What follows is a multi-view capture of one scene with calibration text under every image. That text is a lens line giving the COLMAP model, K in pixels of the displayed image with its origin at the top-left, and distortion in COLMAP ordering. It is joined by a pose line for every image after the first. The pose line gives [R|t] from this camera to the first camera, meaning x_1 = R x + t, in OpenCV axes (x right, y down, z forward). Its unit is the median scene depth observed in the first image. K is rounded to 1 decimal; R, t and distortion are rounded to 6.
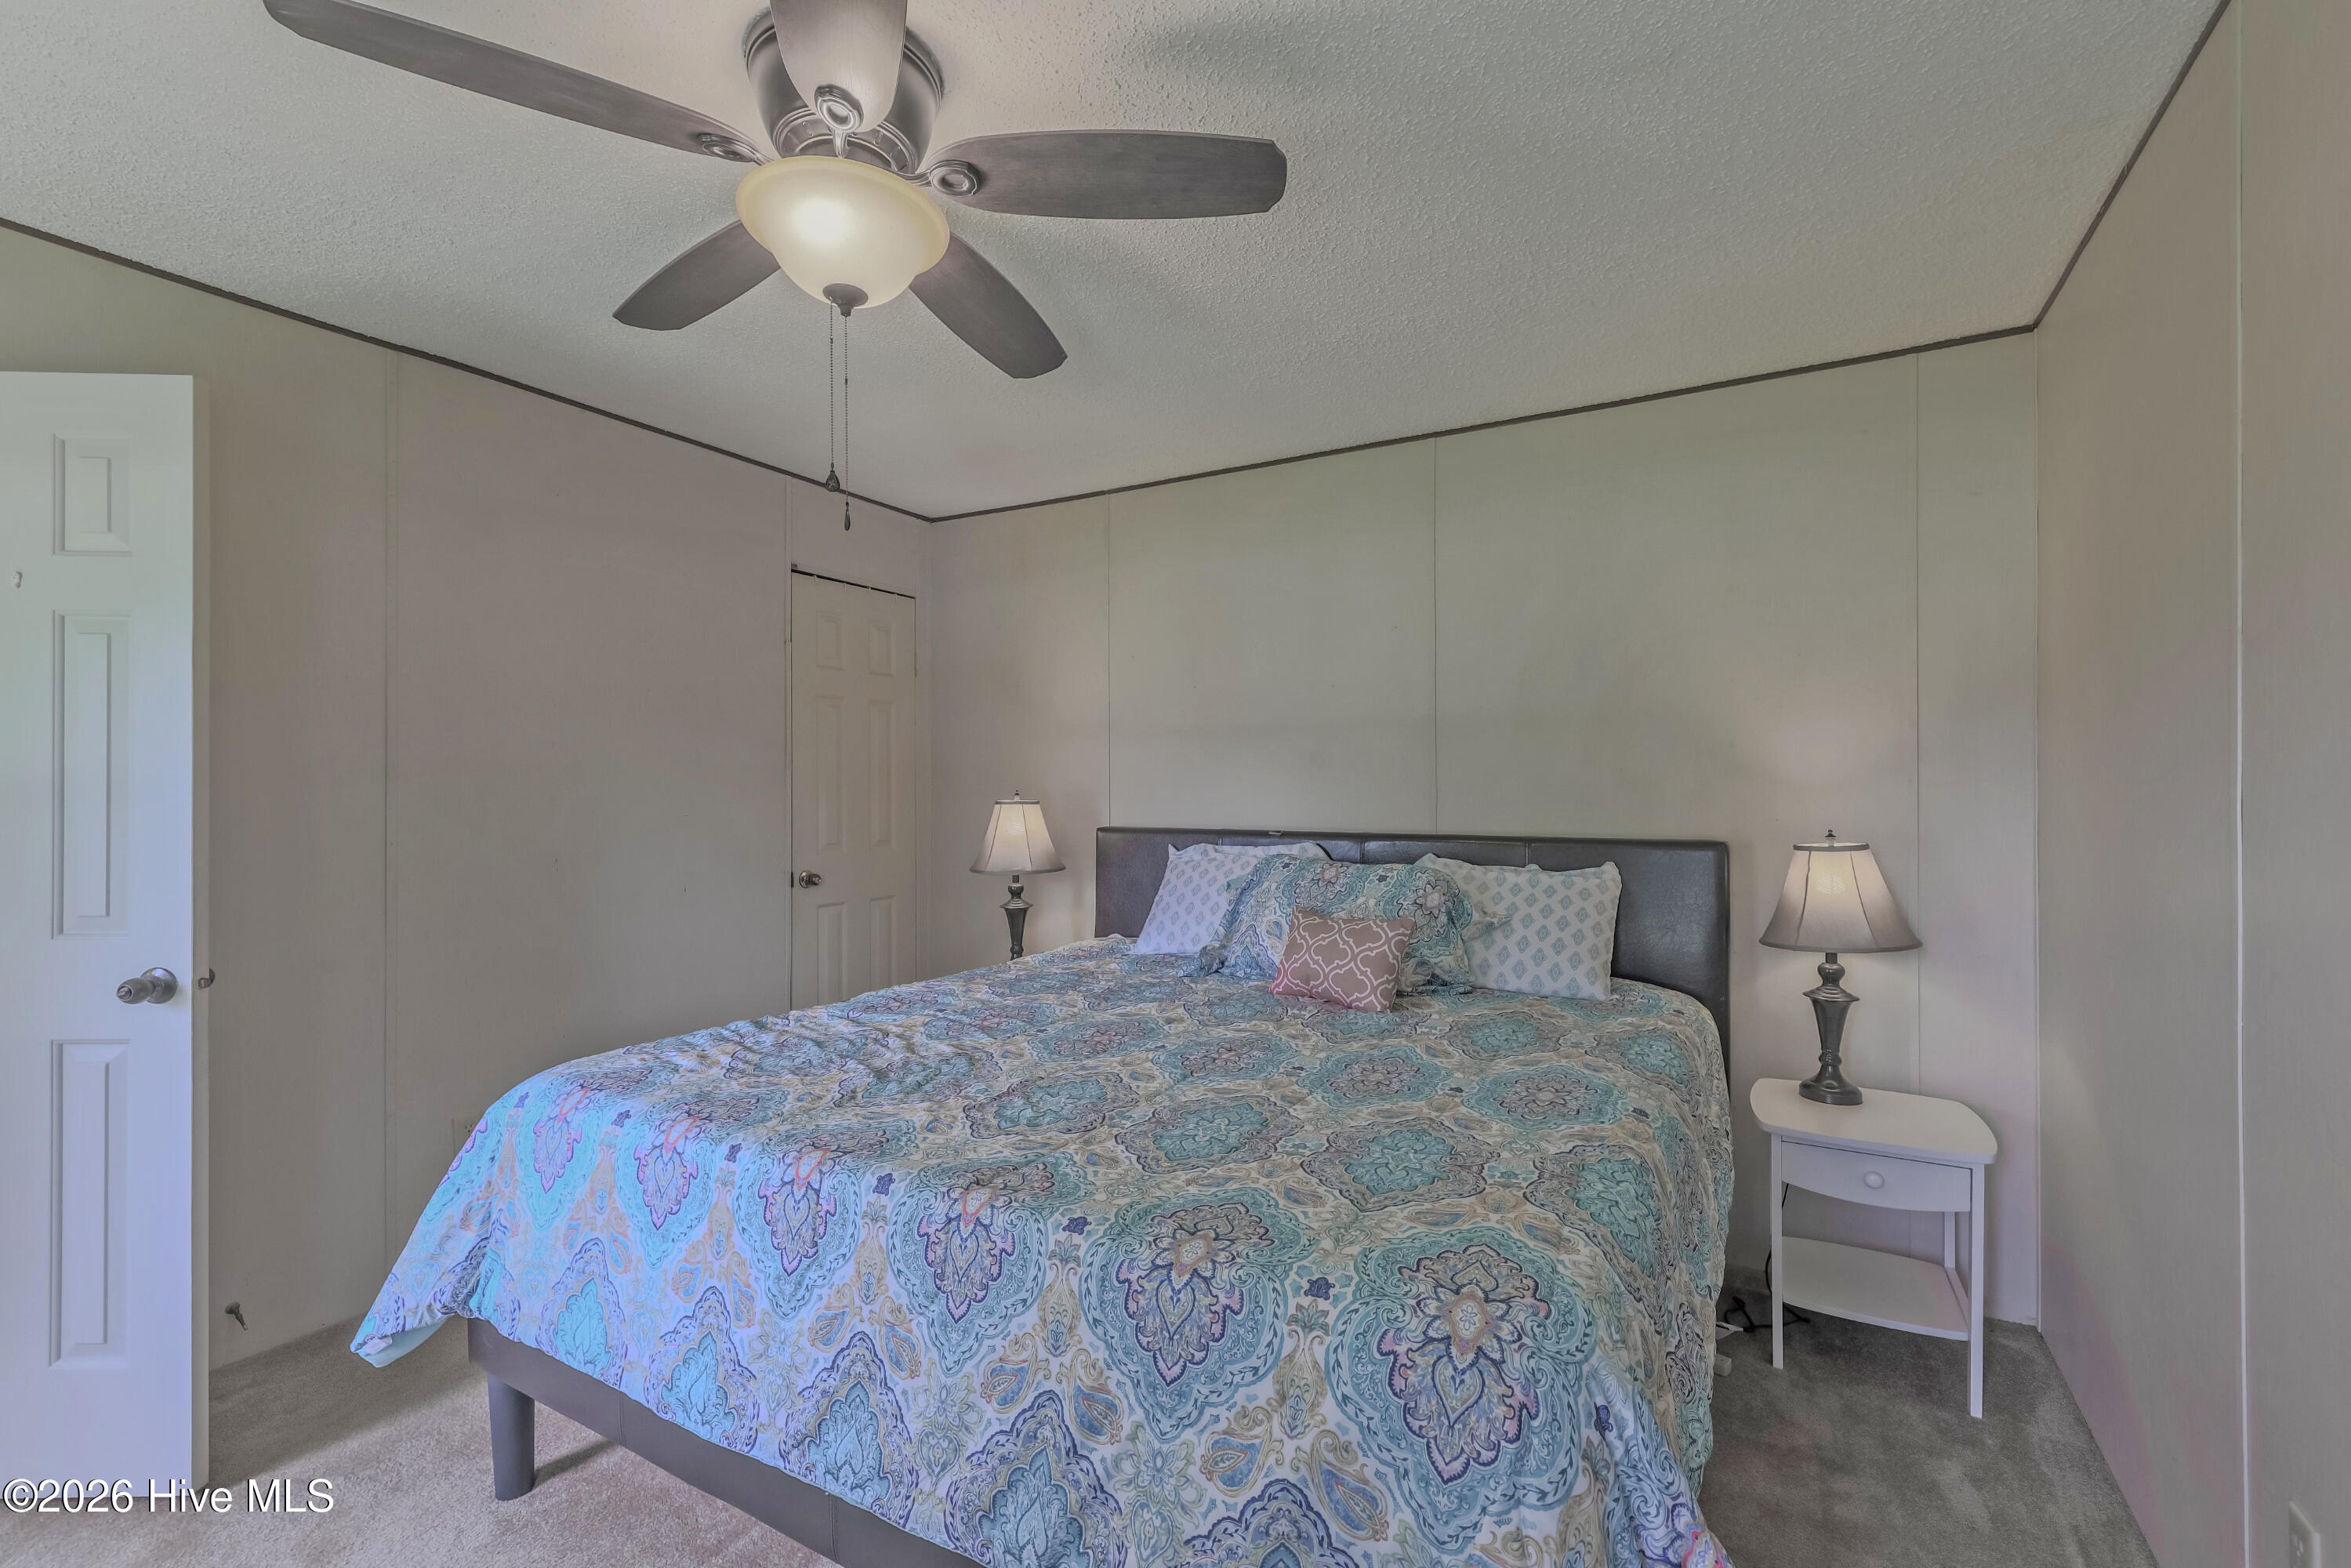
lens RADIAL K [[1007.4, 0, 1175.5], [0, 1007.4, 784.0], [0, 0, 1]] dist [0.030311, -0.000138]
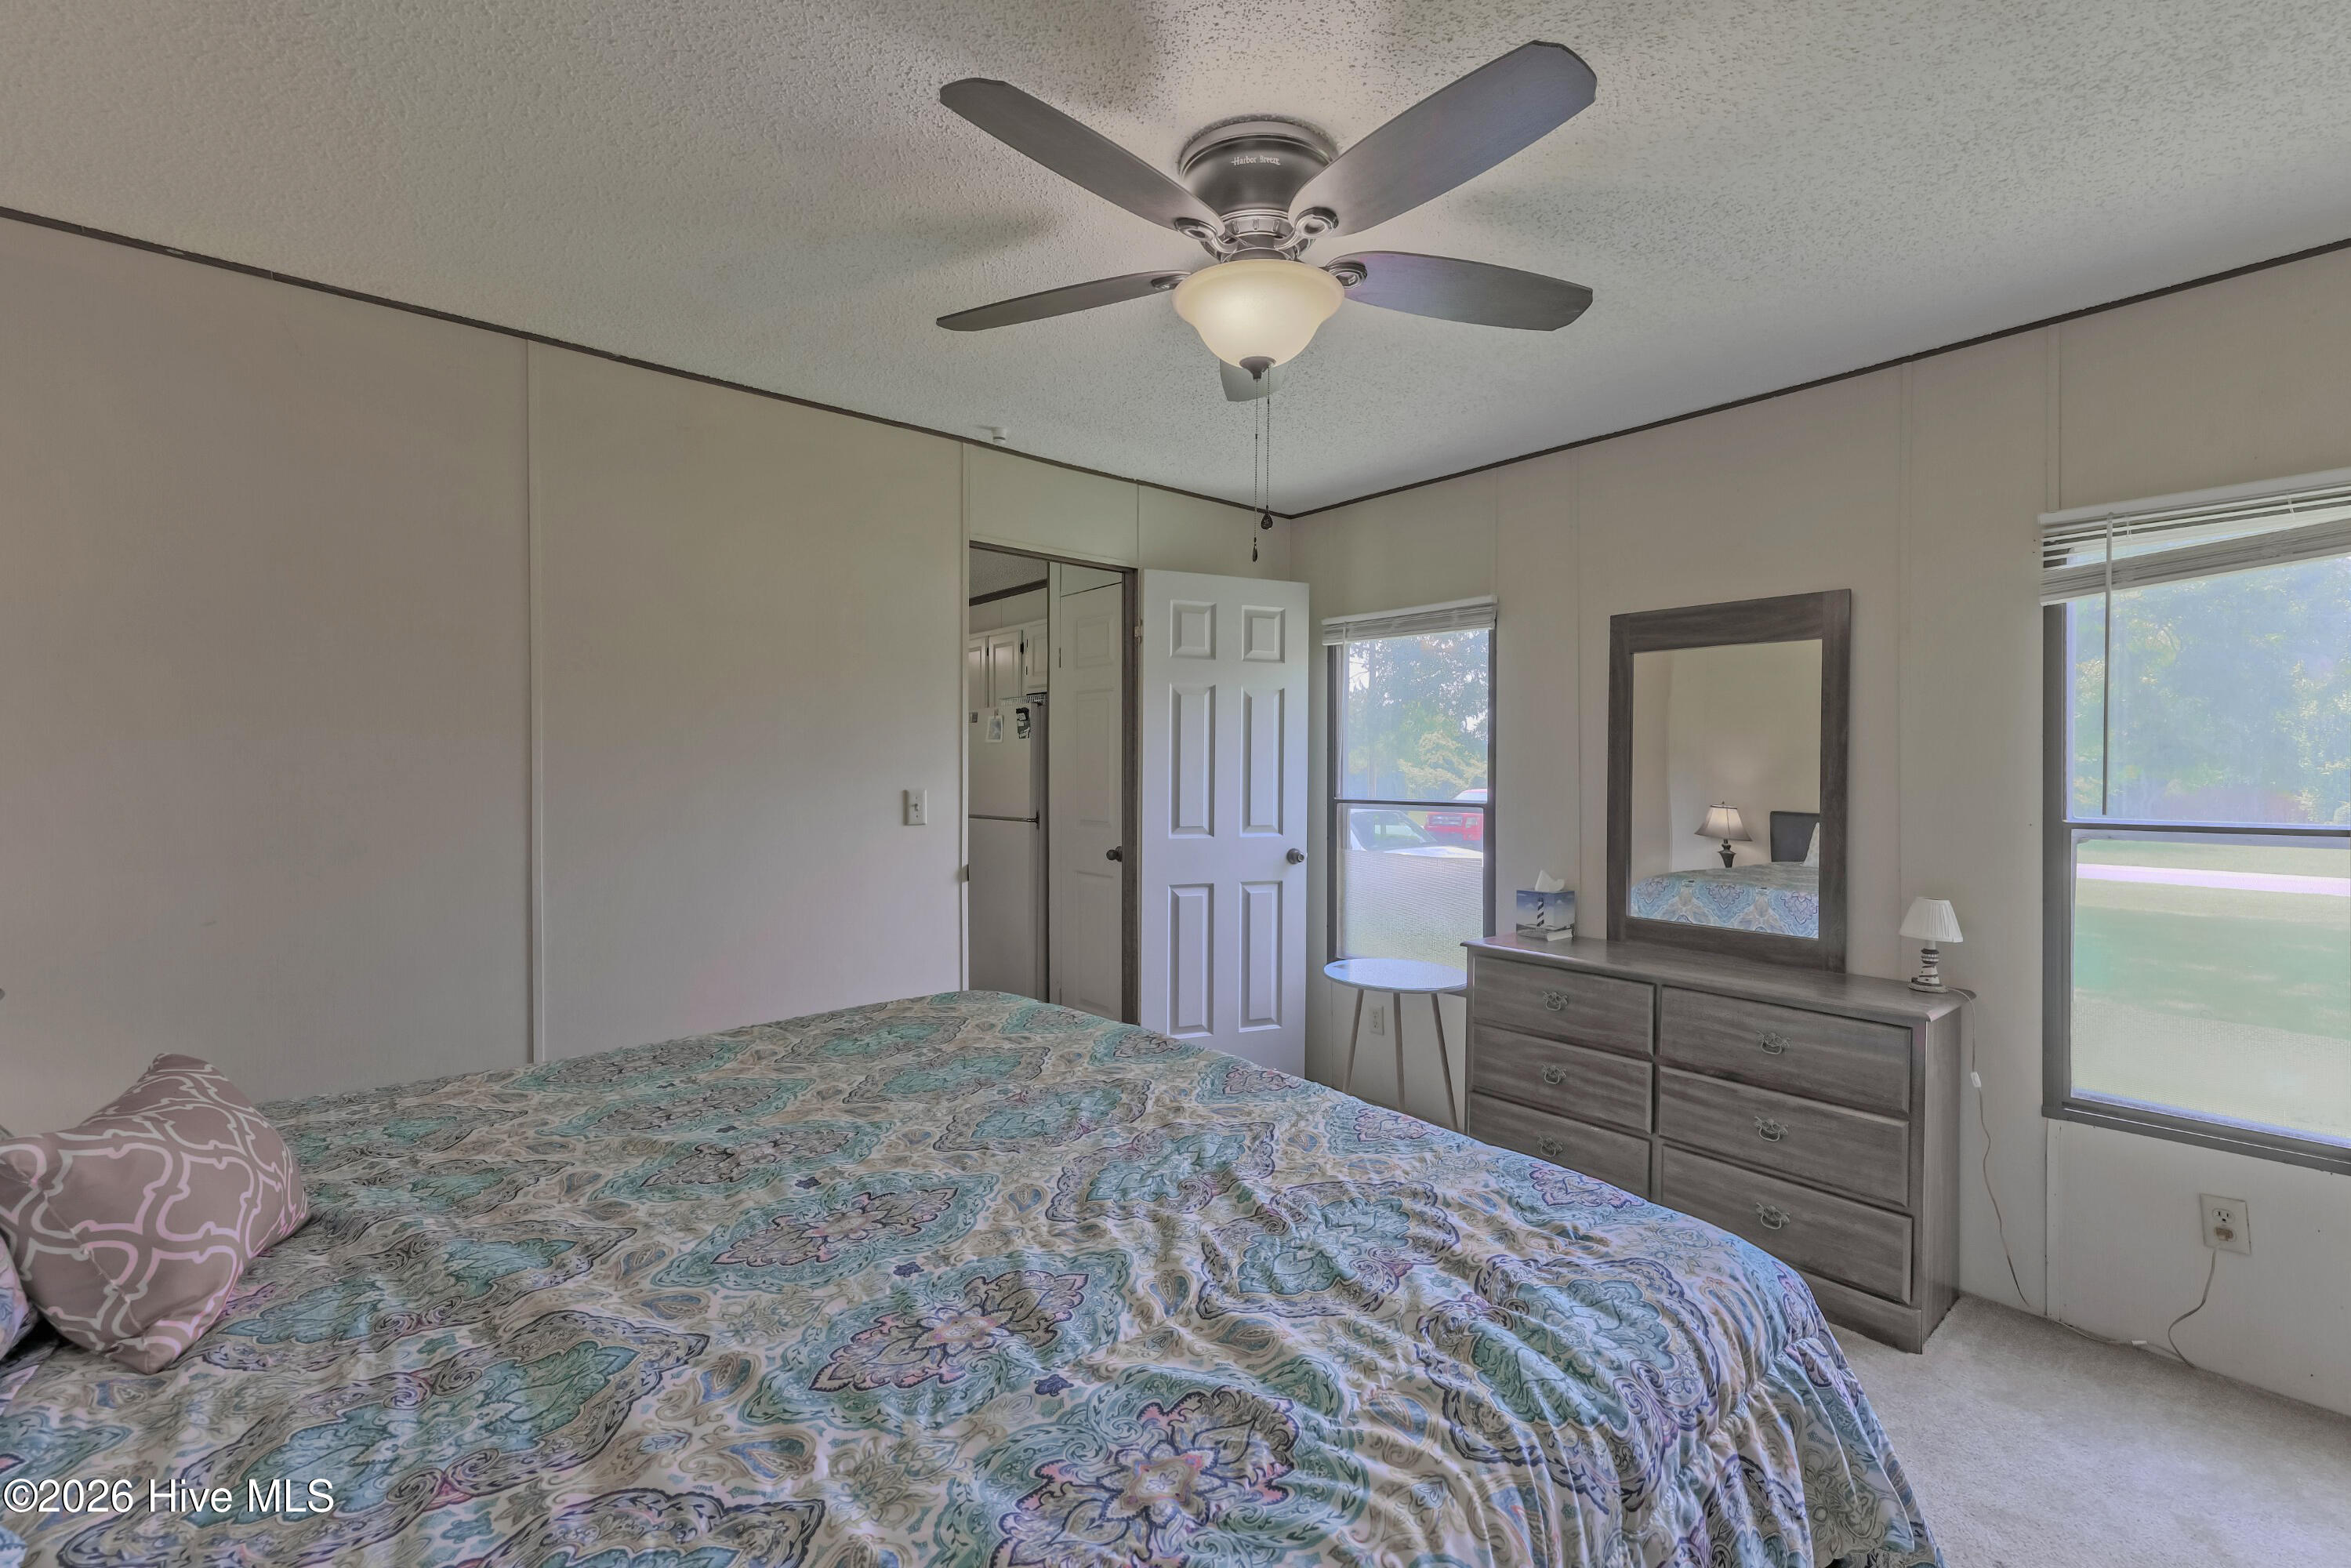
lens RADIAL K [[1007.4, 0, 1175.5], [0, 1007.4, 784.0], [0, 0, 1]] dist [0.030311, -0.000138]
pose [[-0.937737, -0.004101, 0.347321, -0.544194], [-0.002493, 0.999984, 0.005076, 0.002329], [-0.347336, 0.003894, -0.937733, 1.799217]]
